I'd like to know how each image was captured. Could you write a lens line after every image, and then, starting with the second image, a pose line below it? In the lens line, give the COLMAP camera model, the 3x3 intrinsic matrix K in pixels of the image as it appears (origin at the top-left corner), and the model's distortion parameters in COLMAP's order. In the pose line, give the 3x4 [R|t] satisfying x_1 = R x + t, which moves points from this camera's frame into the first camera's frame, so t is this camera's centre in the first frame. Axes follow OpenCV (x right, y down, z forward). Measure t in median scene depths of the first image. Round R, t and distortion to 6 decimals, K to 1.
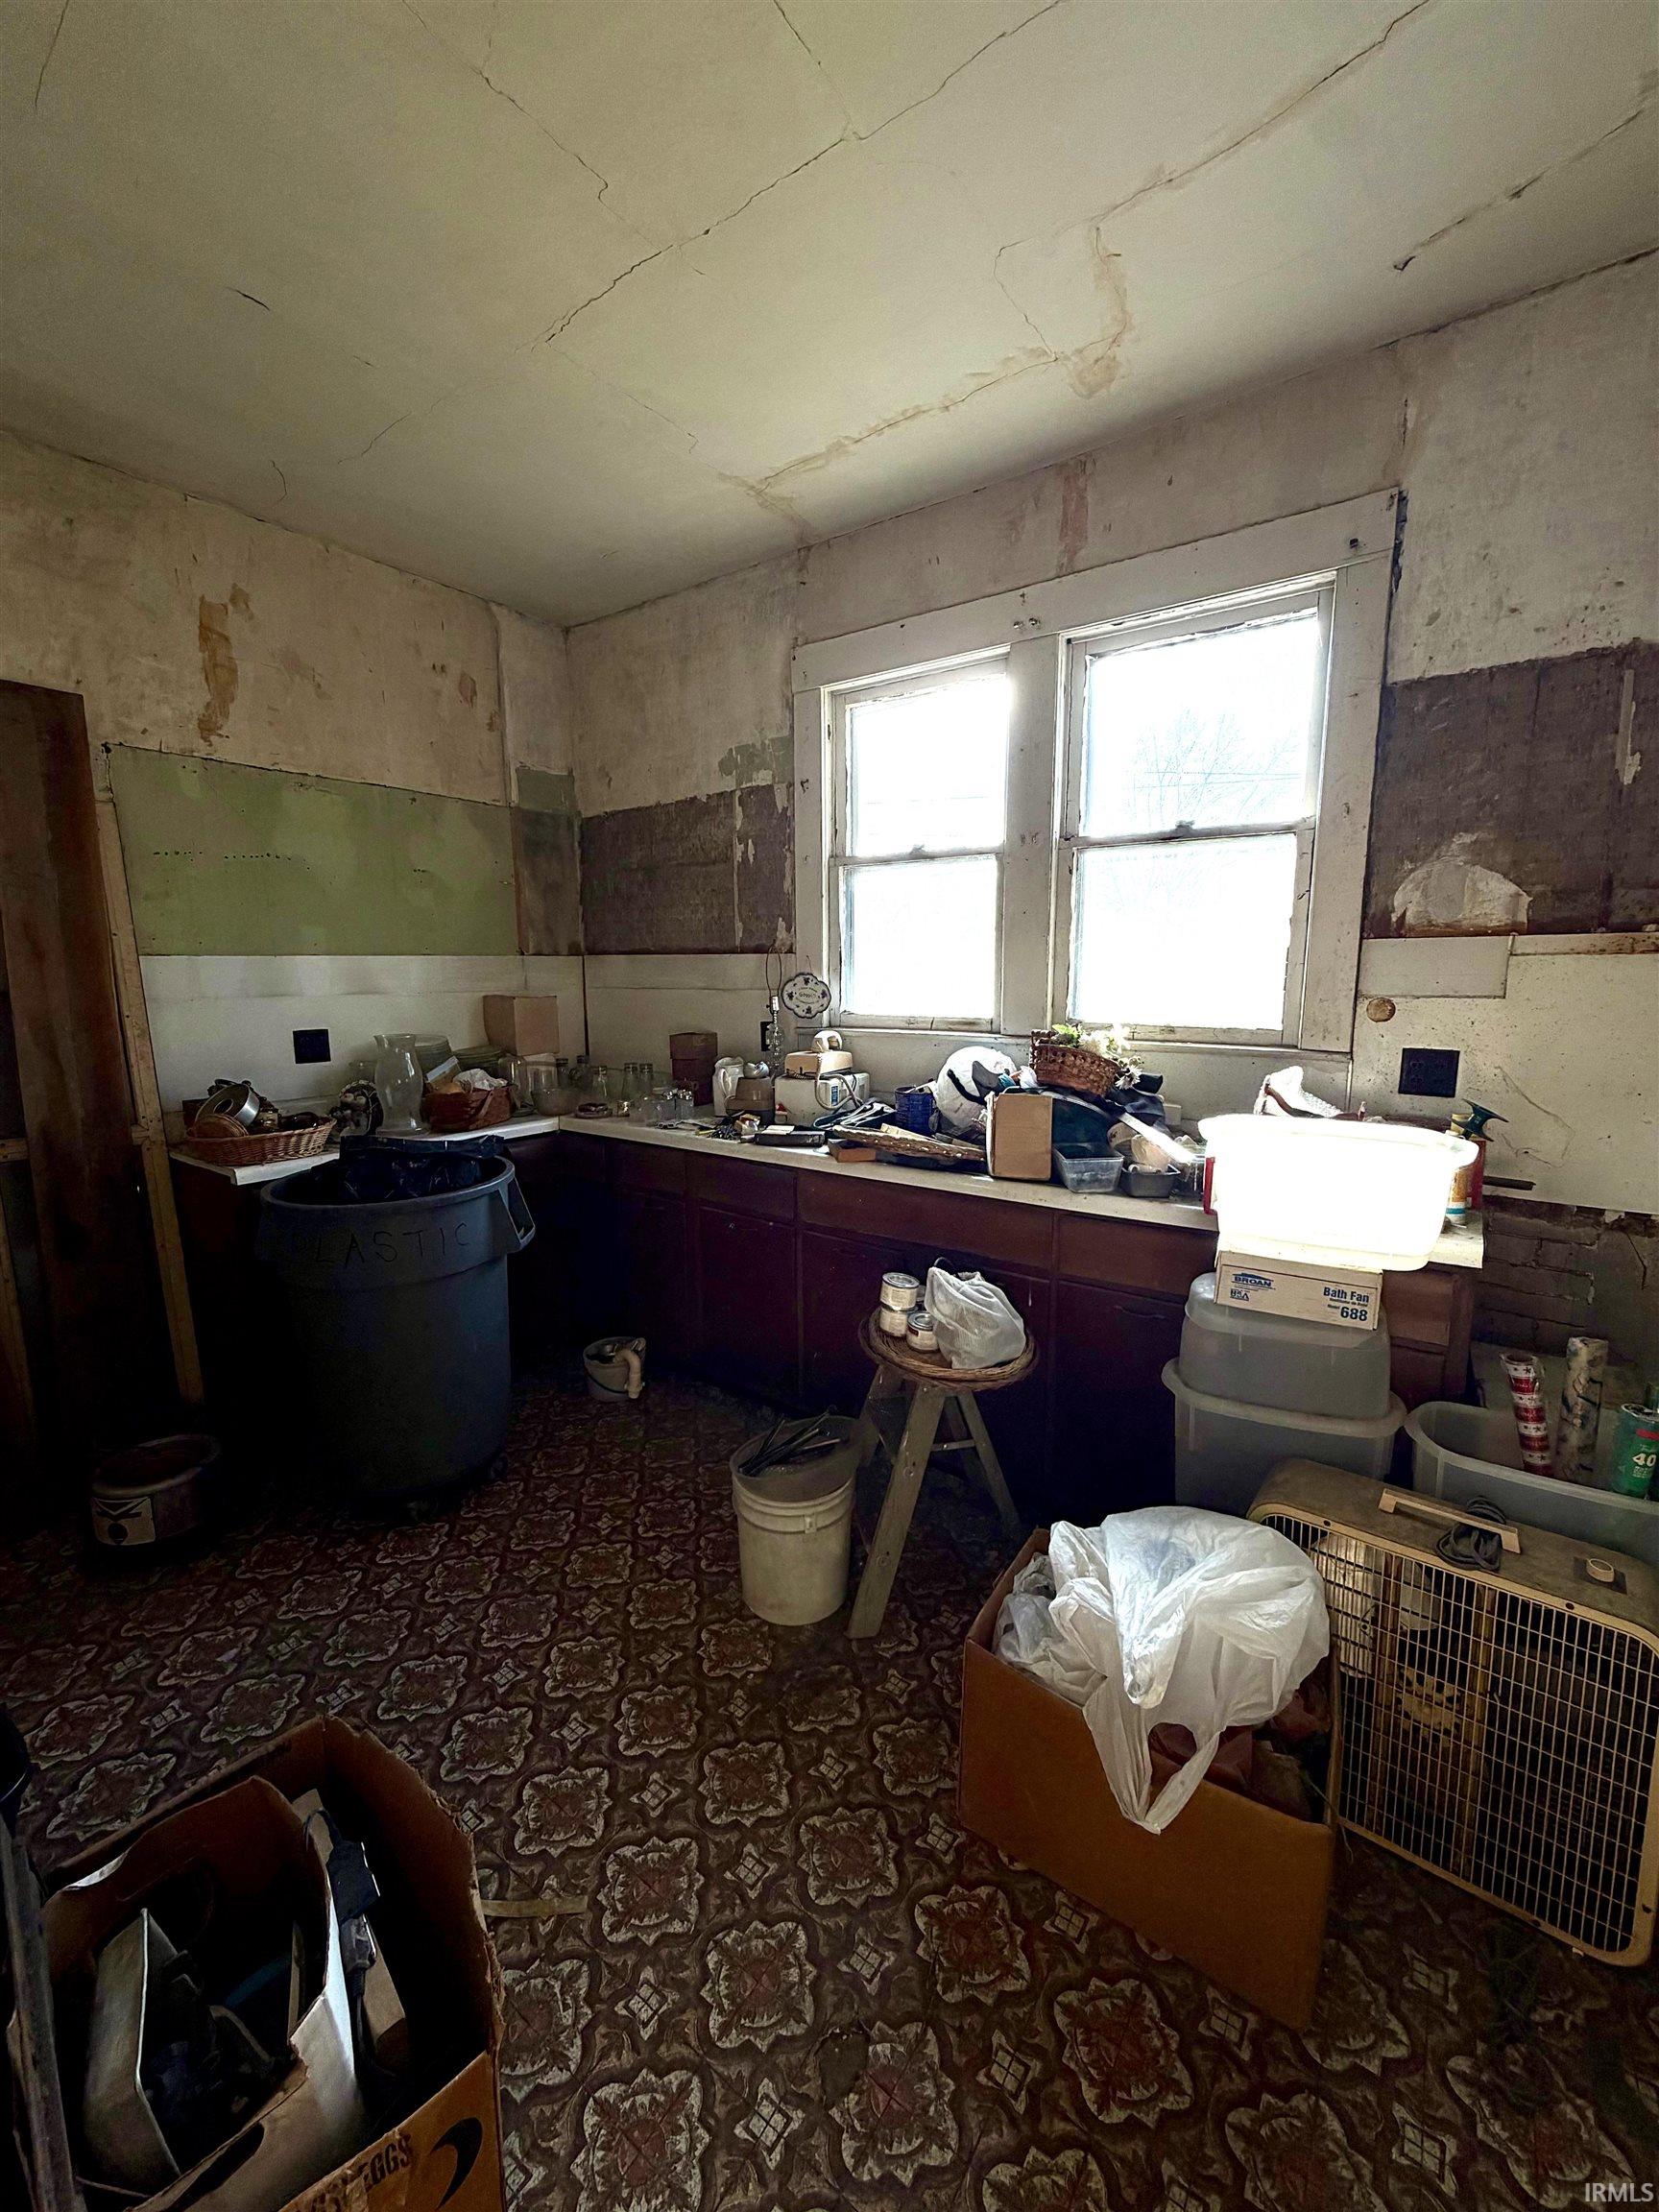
lens RADIAL K [[877.6, 0, 830.8], [0, 877.6, 1106.8], [0, 0, 1]] dist [0.000442, -0.000347]
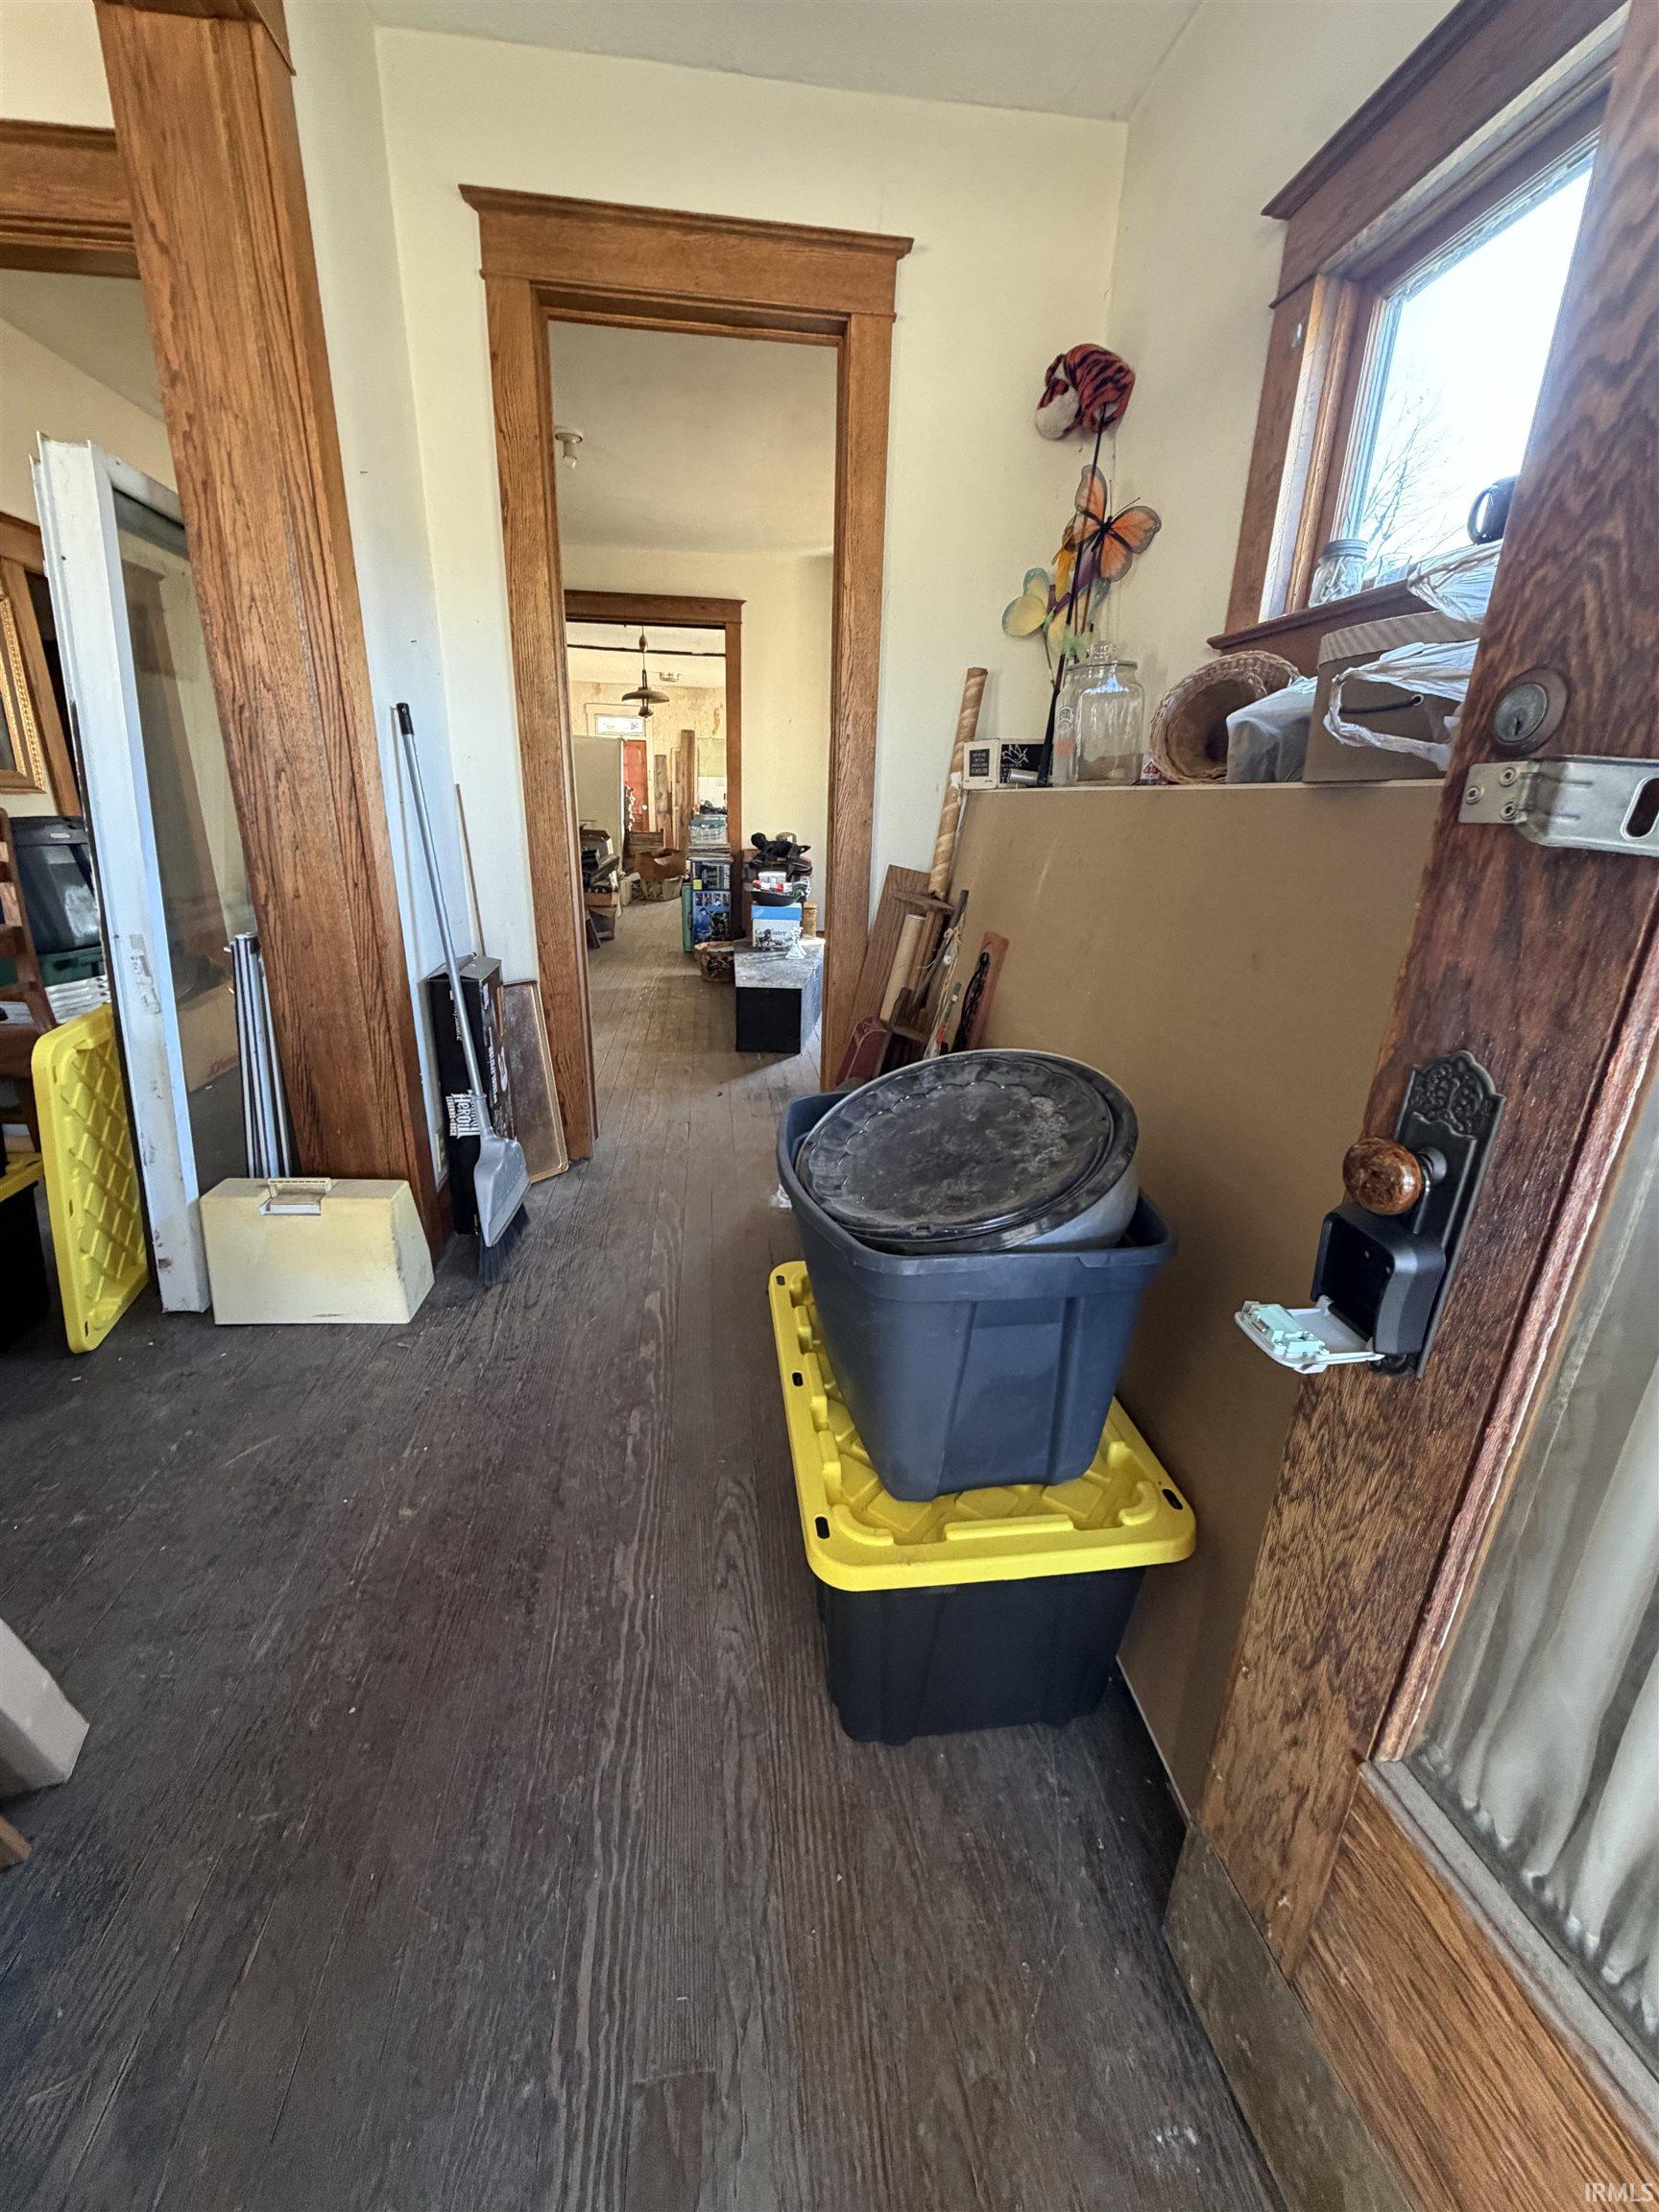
lens RADIAL K [[877.6, 0, 826.2], [0, 877.6, 1102.0], [0, 0, 1]] dist [0.000442, -0.000347]
pose [[0.674992, 0.266333, -0.688078, 3.794304], [-0.152904, 0.962825, 0.222683, 0.417234], [0.721807, -0.045099, 0.690623, -2.167492]]
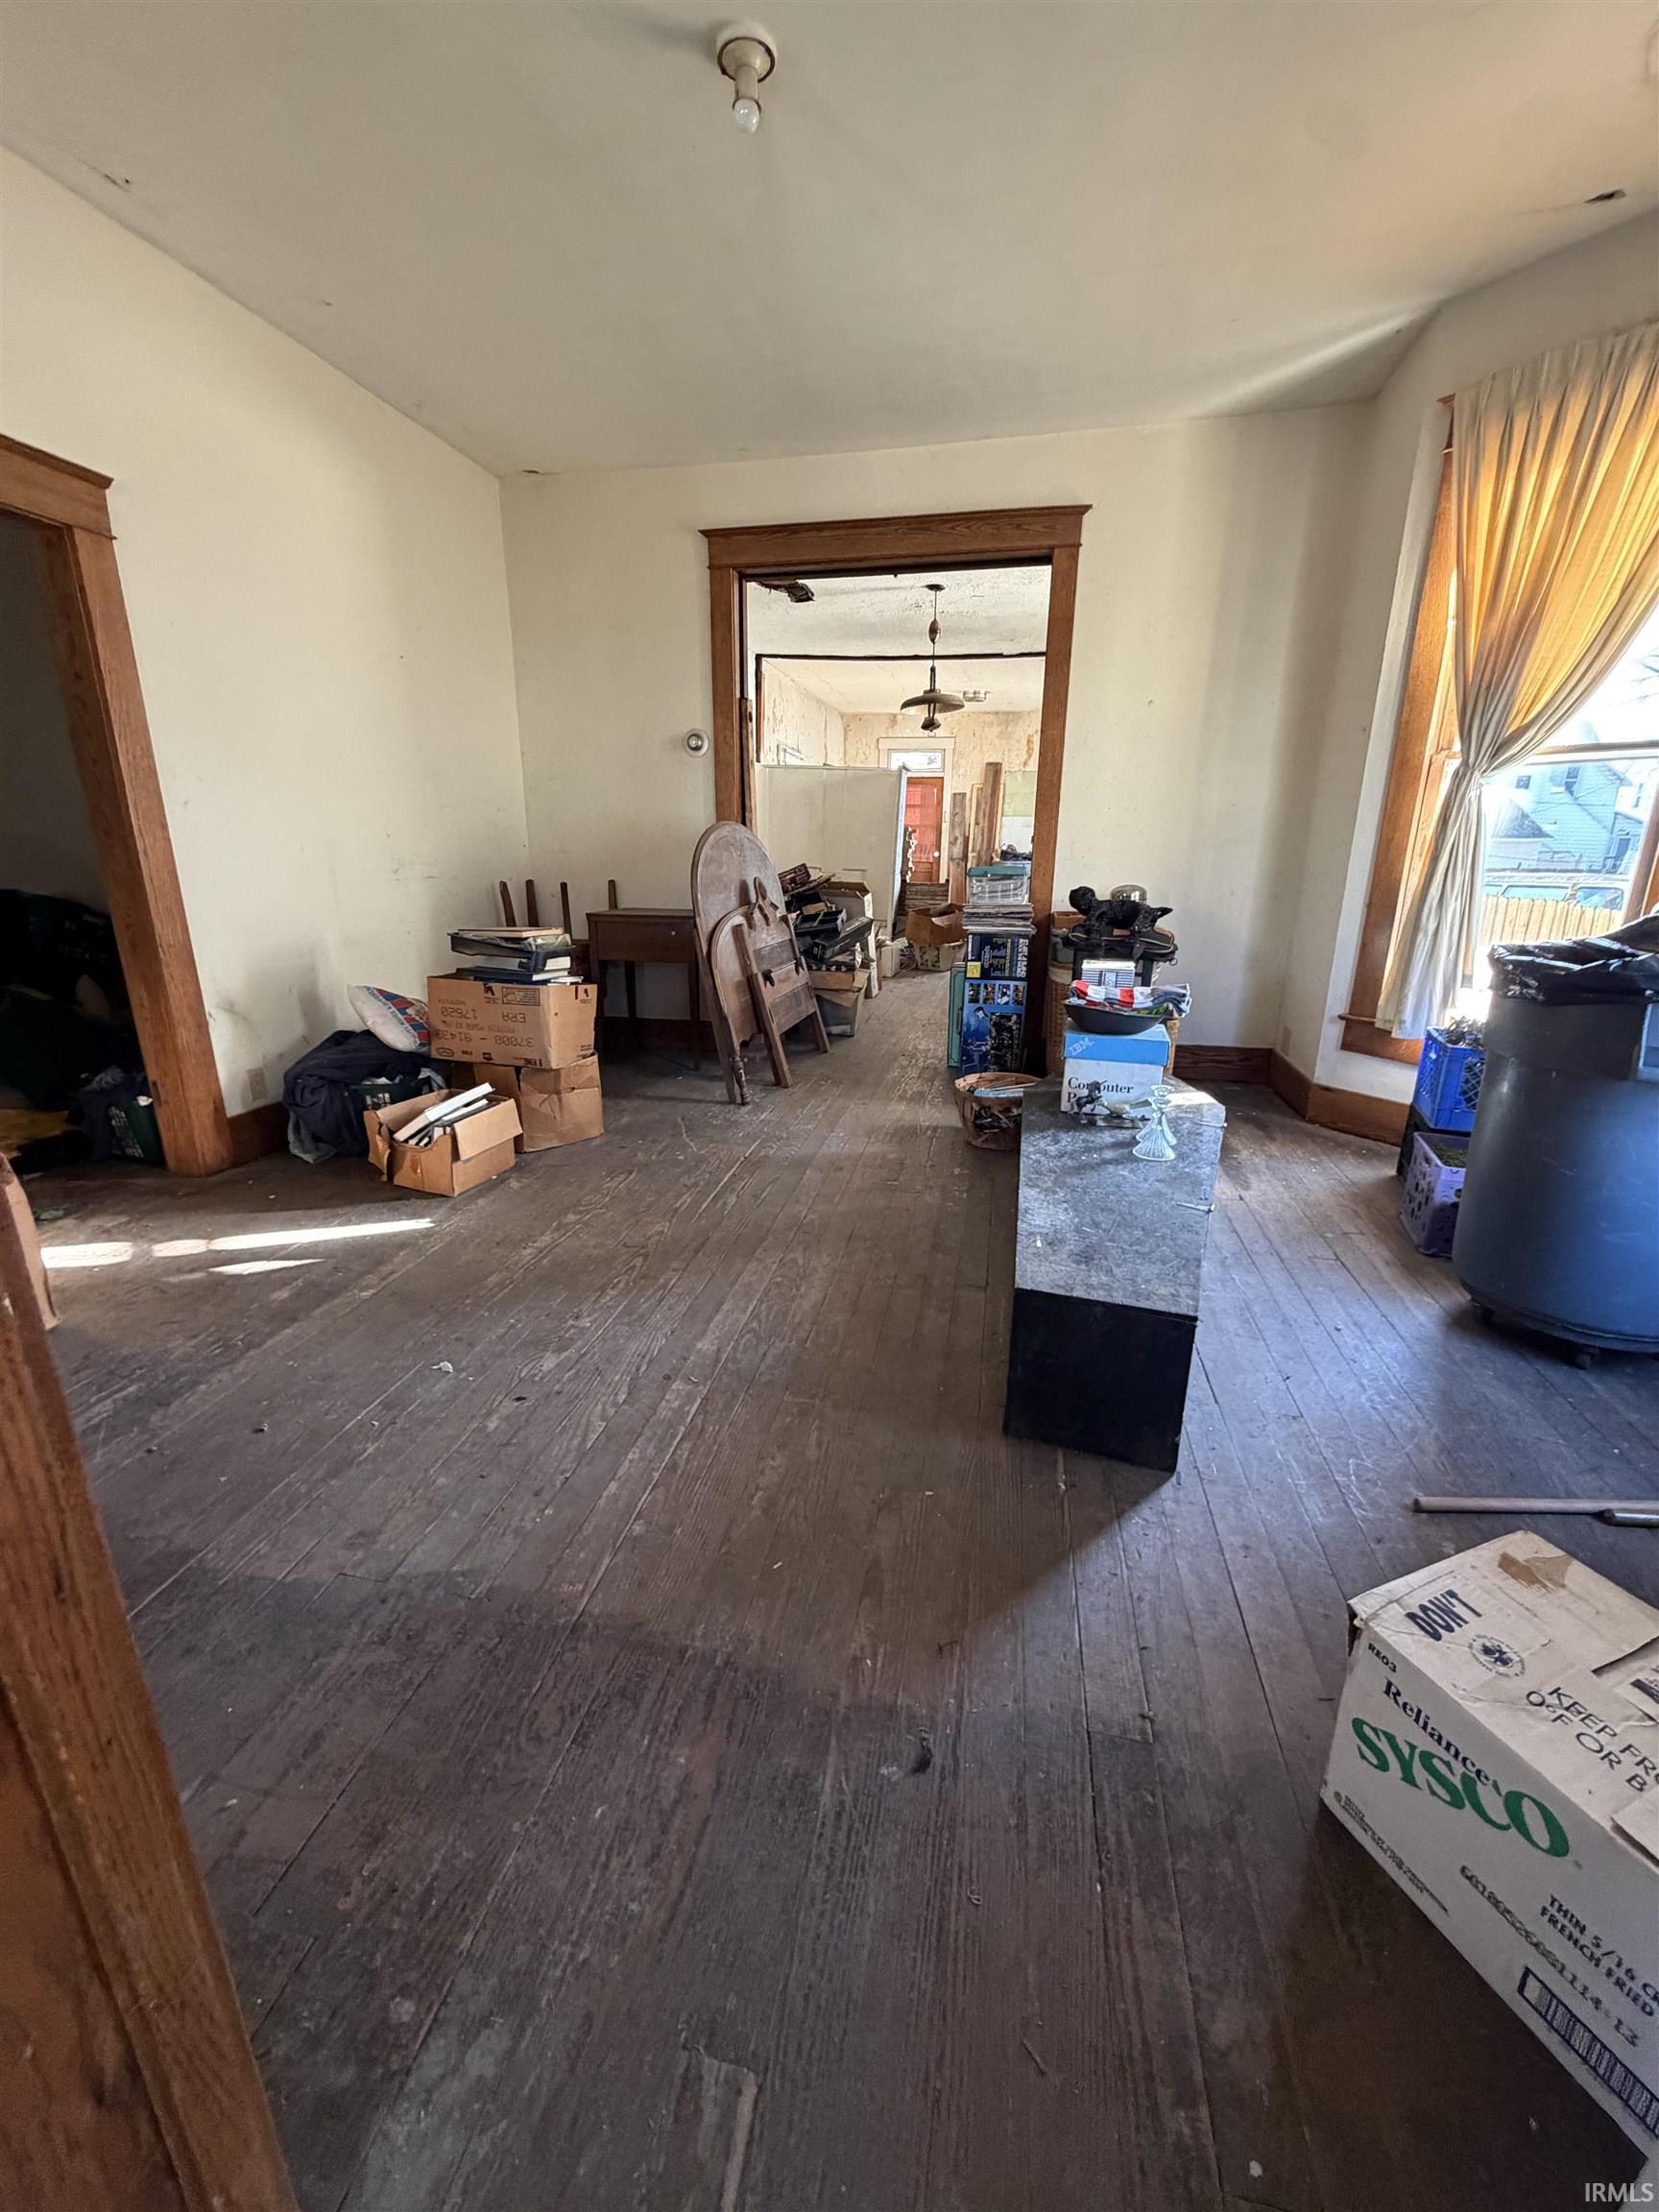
lens RADIAL K [[877.6, 0, 826.8], [0, 877.6, 1104.1], [0, 0, 1]] dist [0.000442, -0.000347]
pose [[0.398989, 0.272805, -0.875434, 3.058535], [-0.160111, 0.960778, 0.226428, 0.358695], [0.902869, 0.049824, 0.427019, -1.621199]]
